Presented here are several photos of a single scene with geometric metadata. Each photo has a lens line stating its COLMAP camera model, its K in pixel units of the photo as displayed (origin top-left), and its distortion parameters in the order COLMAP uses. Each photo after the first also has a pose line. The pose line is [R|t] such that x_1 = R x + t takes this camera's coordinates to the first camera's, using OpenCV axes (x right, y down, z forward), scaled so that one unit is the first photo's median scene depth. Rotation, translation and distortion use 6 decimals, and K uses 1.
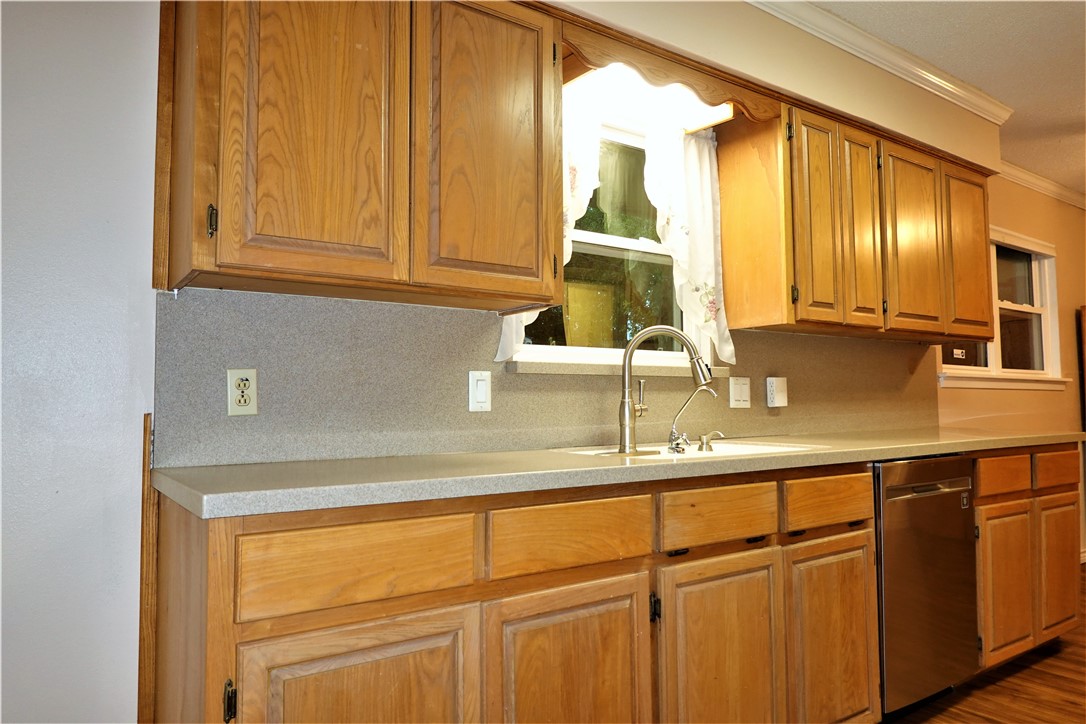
lens RADIAL K [[722.4, 0, 546.5], [0, 722.4, 357.8], [0, 0, 1]] dist [-0.003688, -0.000305]
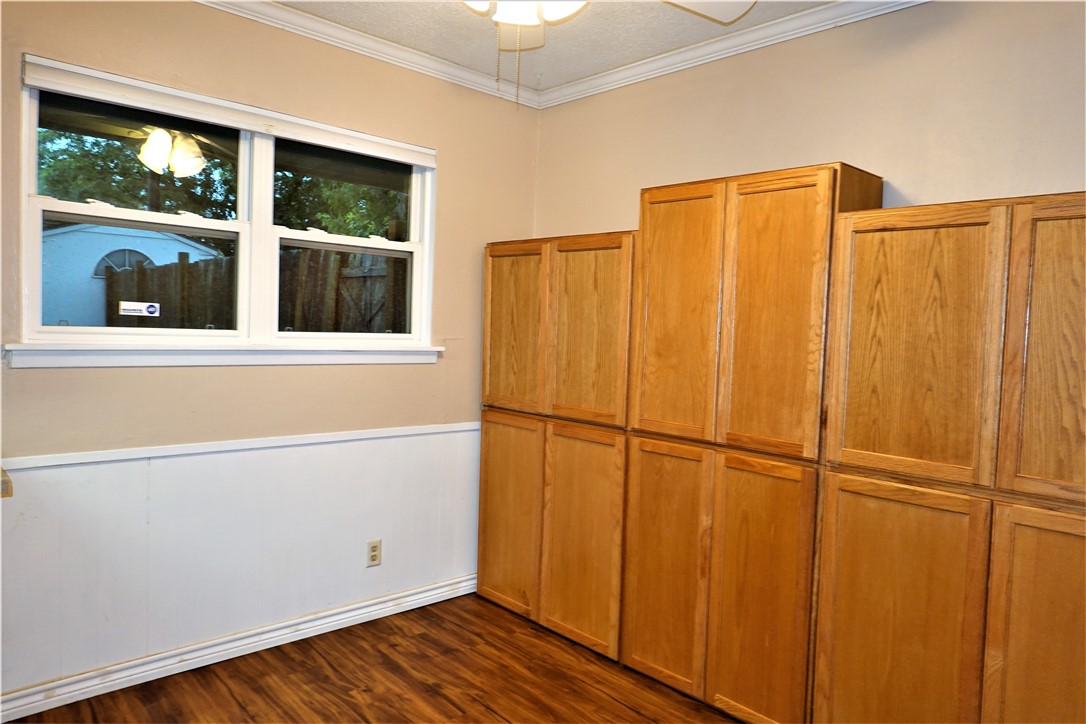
lens RADIAL K [[722.4, 0, 540.8], [0, 722.4, 356.6], [0, 0, 1]] dist [-0.003688, -0.000305]
pose [[0.989878, 0.035897, 0.137303, 1.301869], [-0.051043, 0.992793, 0.108432, -0.077708], [-0.132421, -0.114343, 0.984576, 0.532047]]
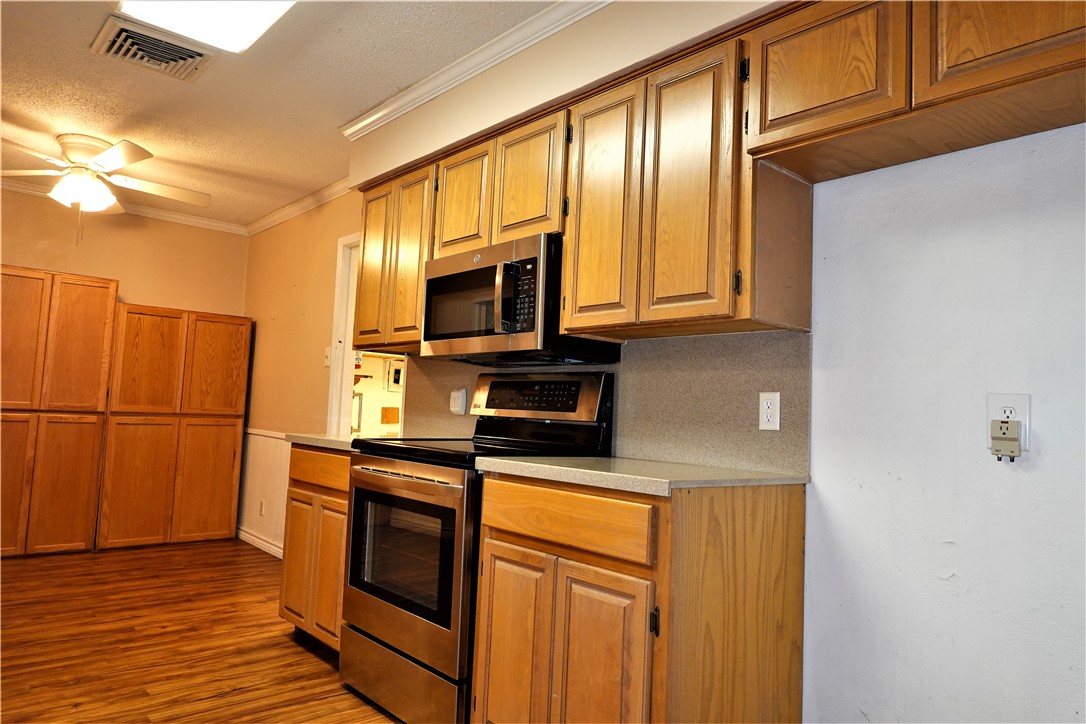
lens RADIAL K [[722.4, 0, 541.8], [0, 722.4, 355.4], [0, 0, 1]] dist [-0.003688, -0.000305]
pose [[-0.106305, 0.078873, 0.991200, -0.255231], [-0.105794, 0.990293, -0.090147, 0.022936], [-0.988689, -0.114446, -0.096929, 0.386949]]
